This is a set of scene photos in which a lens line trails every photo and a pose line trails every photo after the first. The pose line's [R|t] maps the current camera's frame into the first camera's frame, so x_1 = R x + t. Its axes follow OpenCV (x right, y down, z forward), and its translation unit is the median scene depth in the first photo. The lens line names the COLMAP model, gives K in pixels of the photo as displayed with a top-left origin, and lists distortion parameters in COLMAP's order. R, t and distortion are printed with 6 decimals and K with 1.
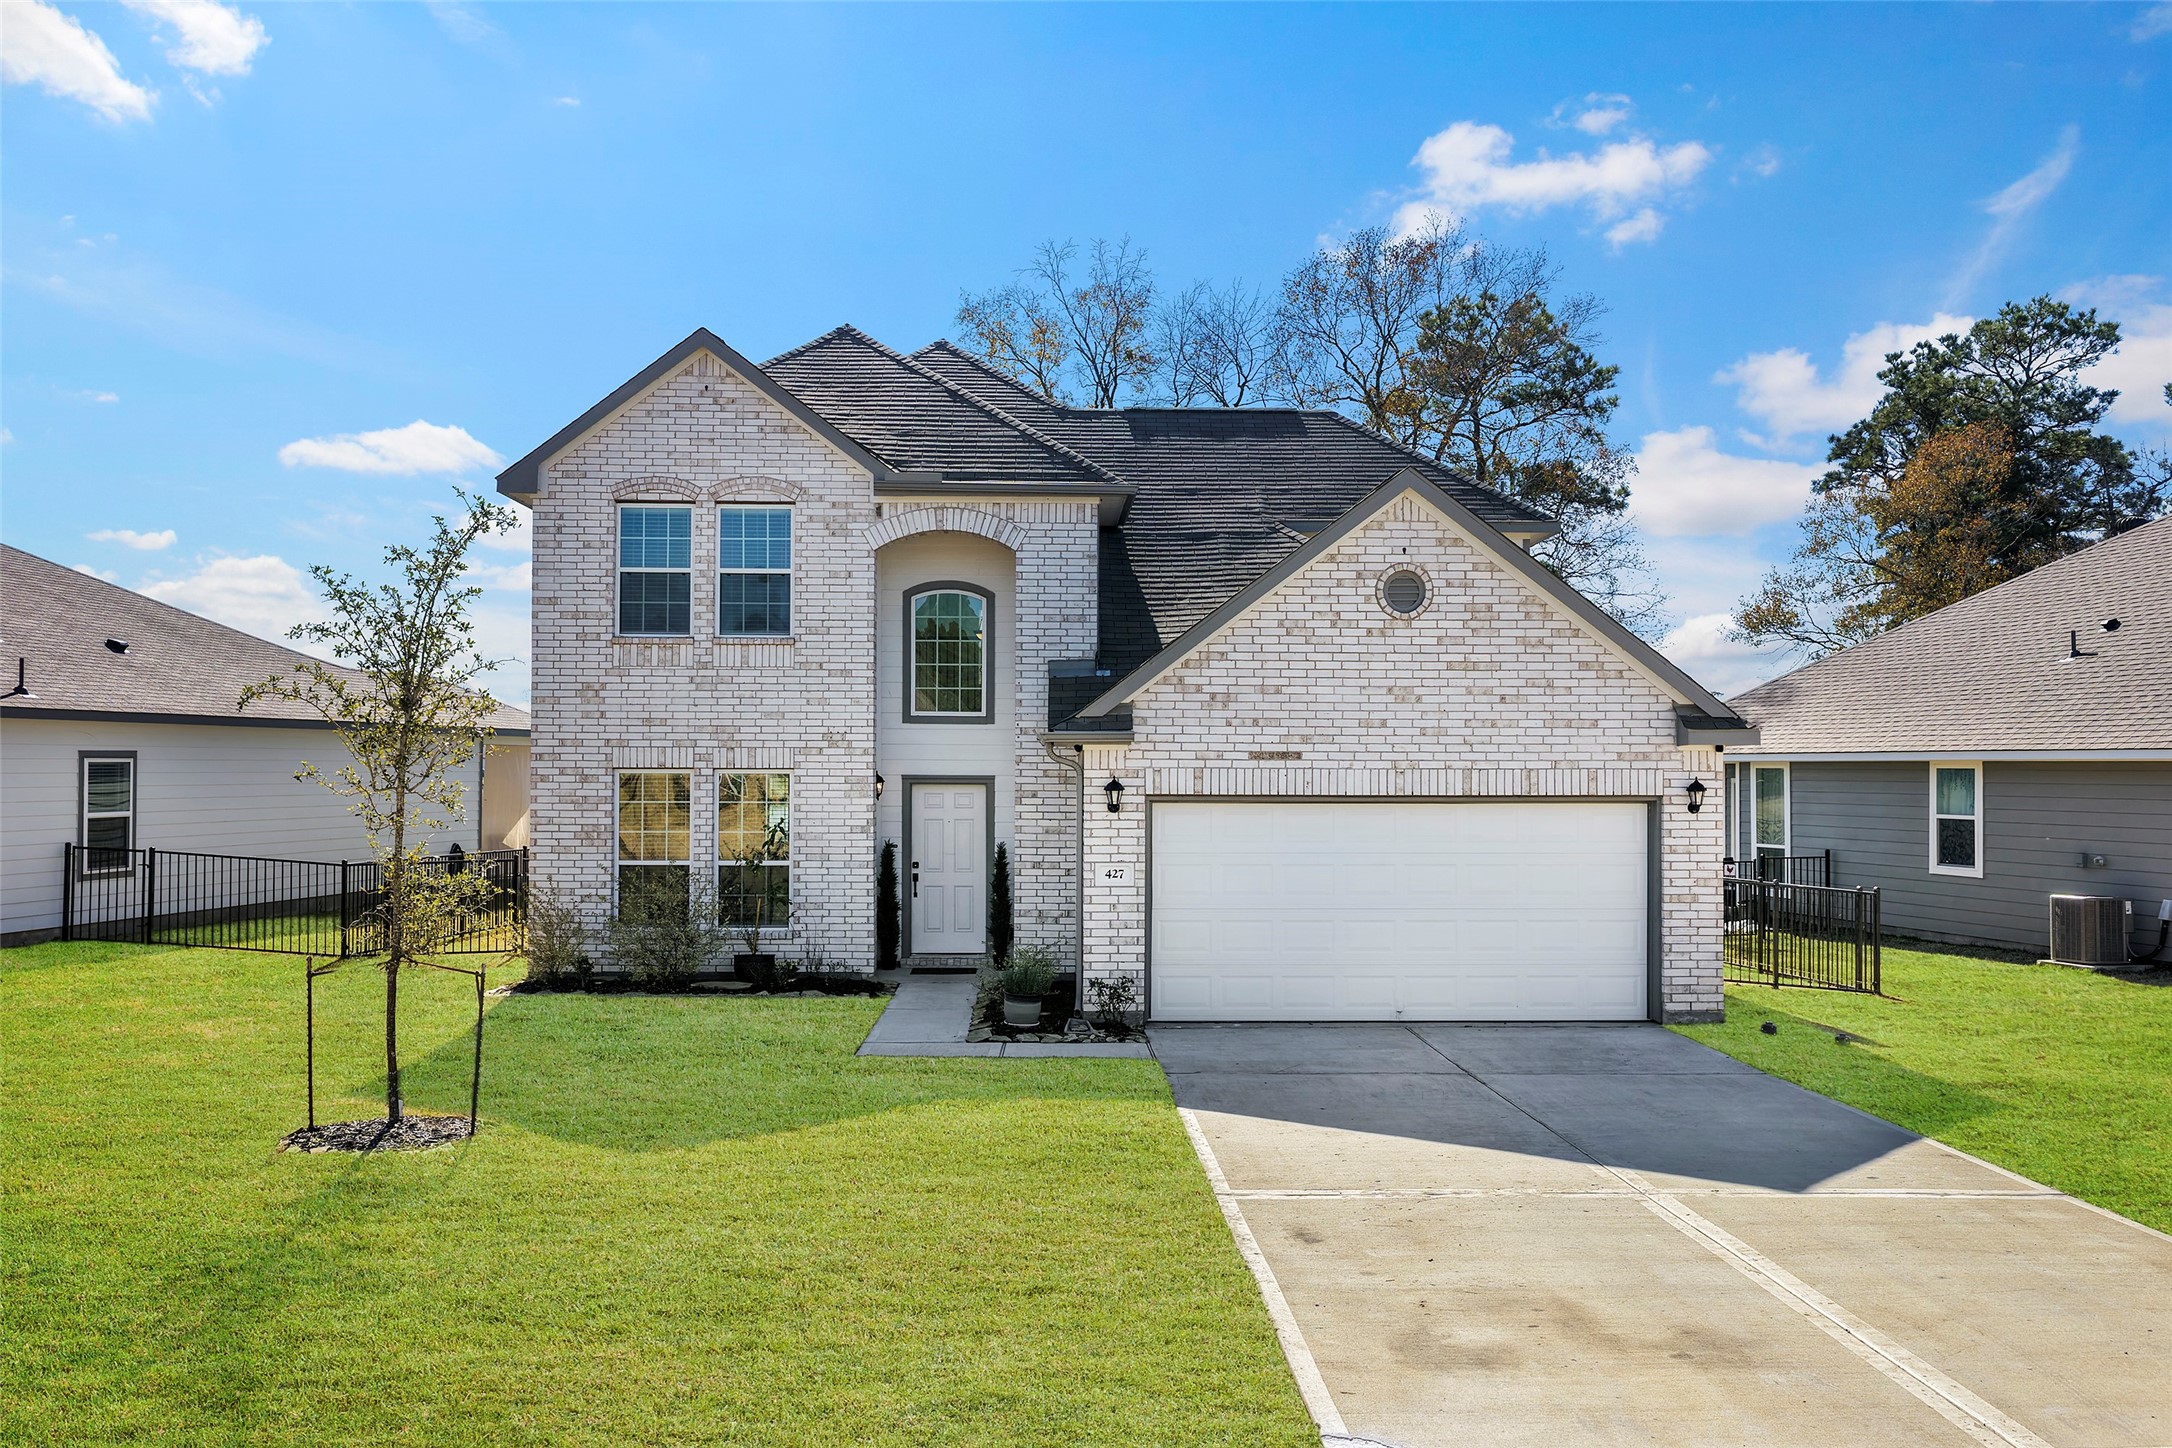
lens RADIAL K [[1802.6, 0, 1083.5], [0, 1802.6, 727.0], [0, 0, 1]] dist [-0.009162, 0.013030]
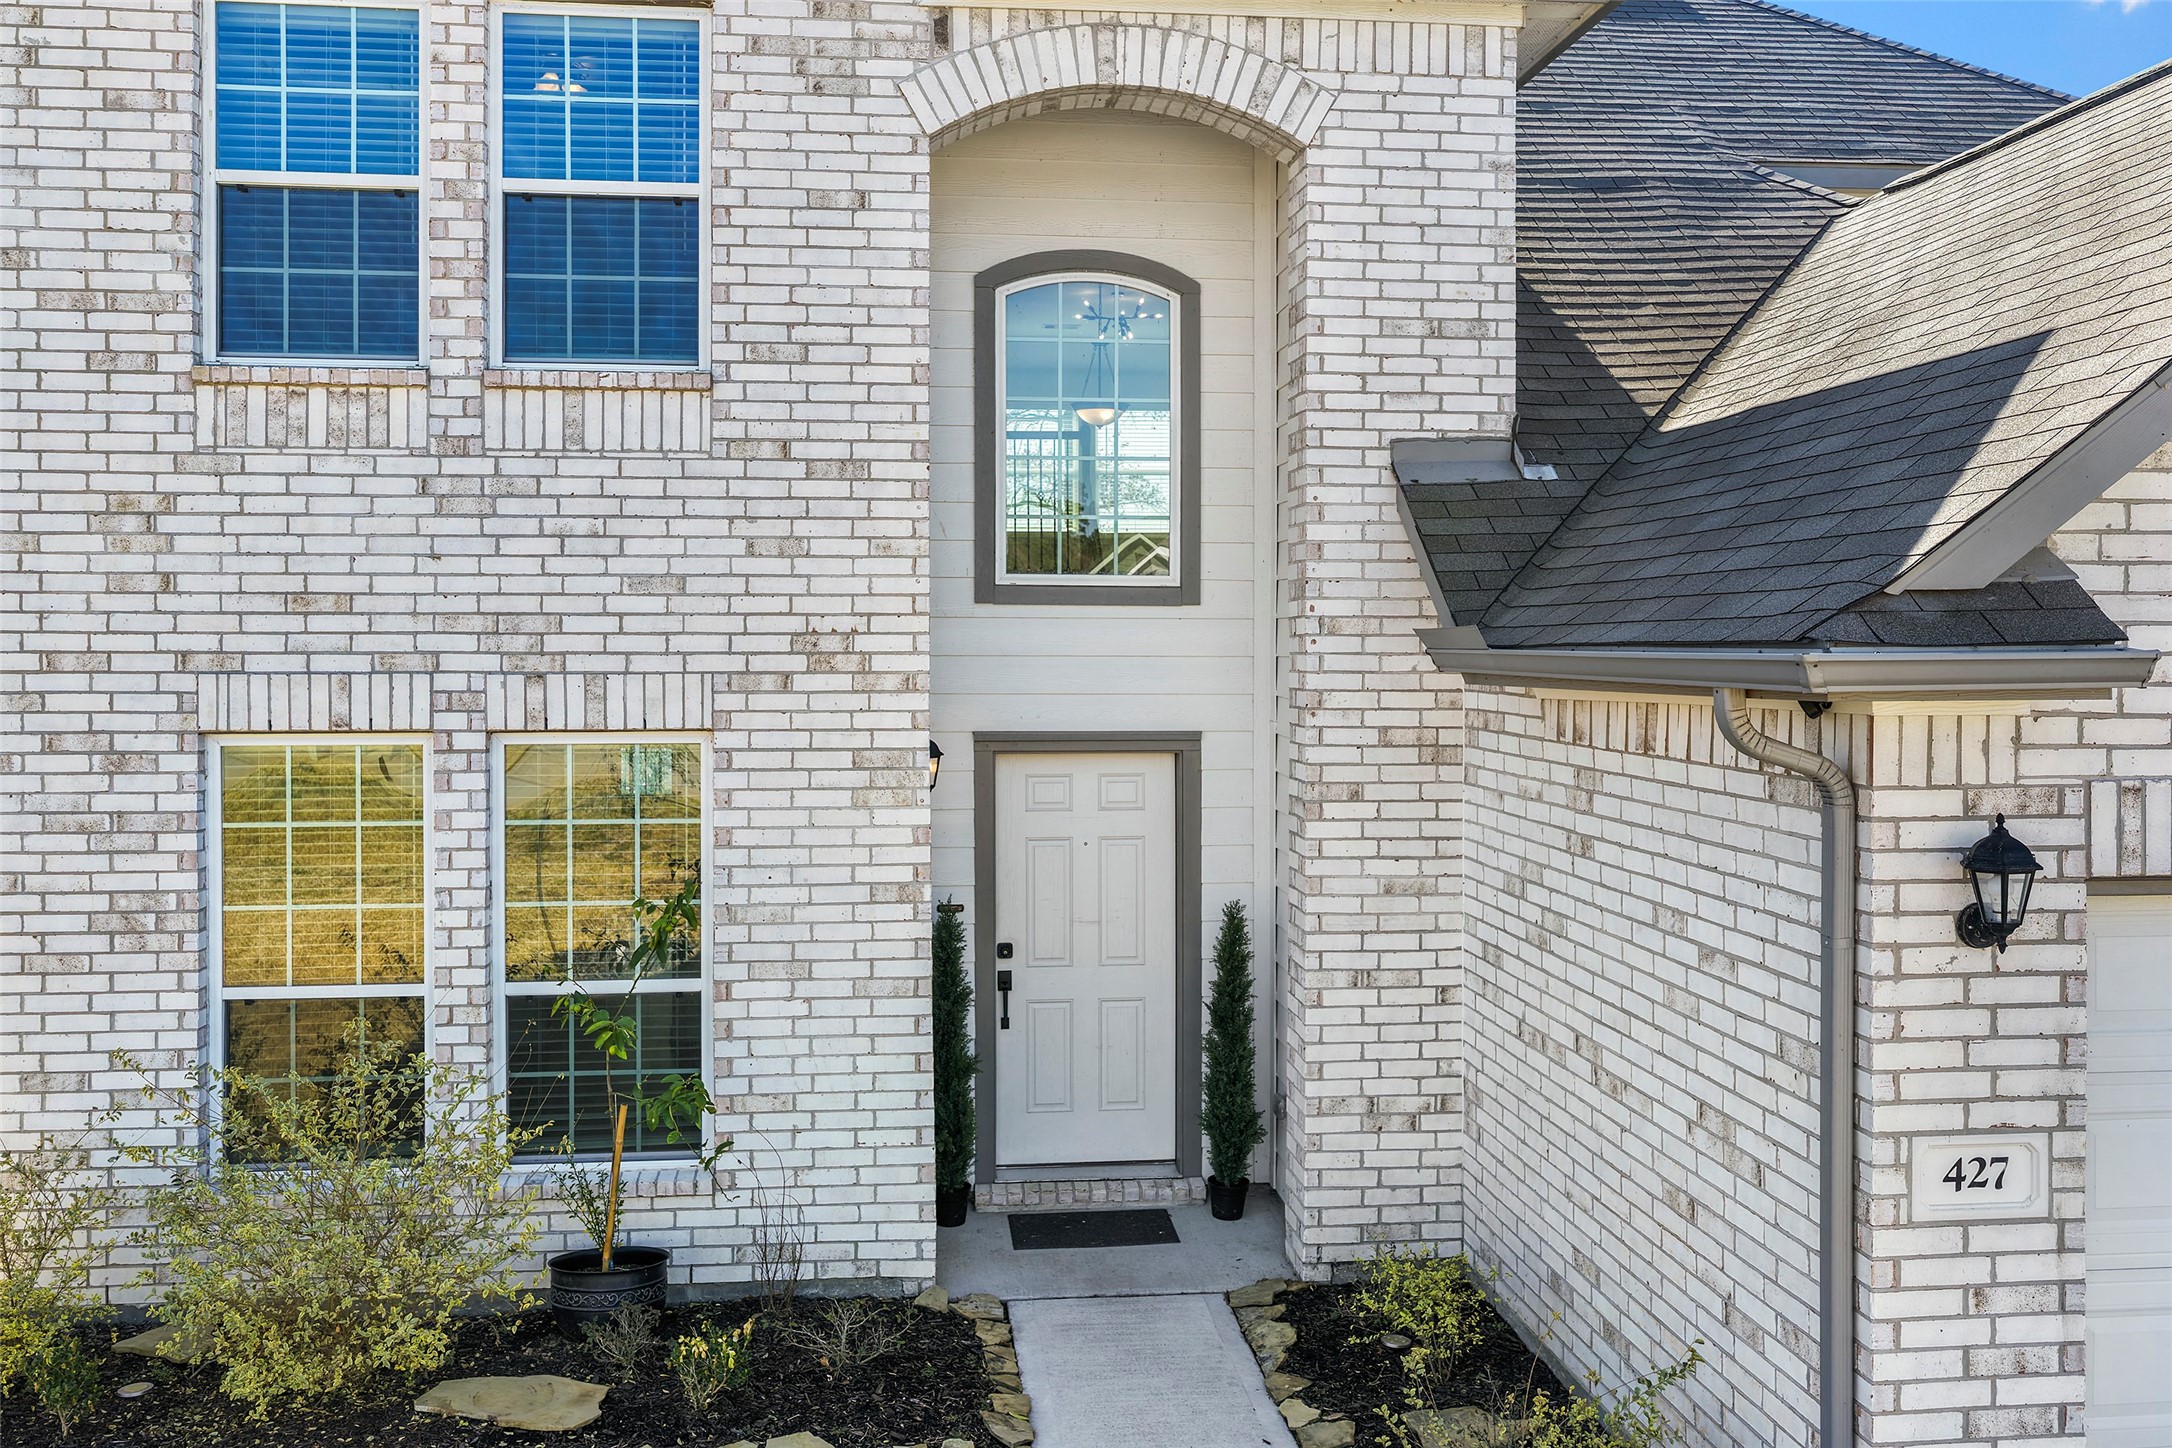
lens RADIAL K [[1802.6, 0, 1072.3], [0, 1802.6, 649.2], [0, 0, 1]] dist [-0.009162, 0.013030]
pose [[0.996628, -0.003253, 0.081990, -0.117784], [0.000738, 0.999529, 0.030676, -0.004491], [-0.082052, -0.030512, 0.996161, 0.629085]]
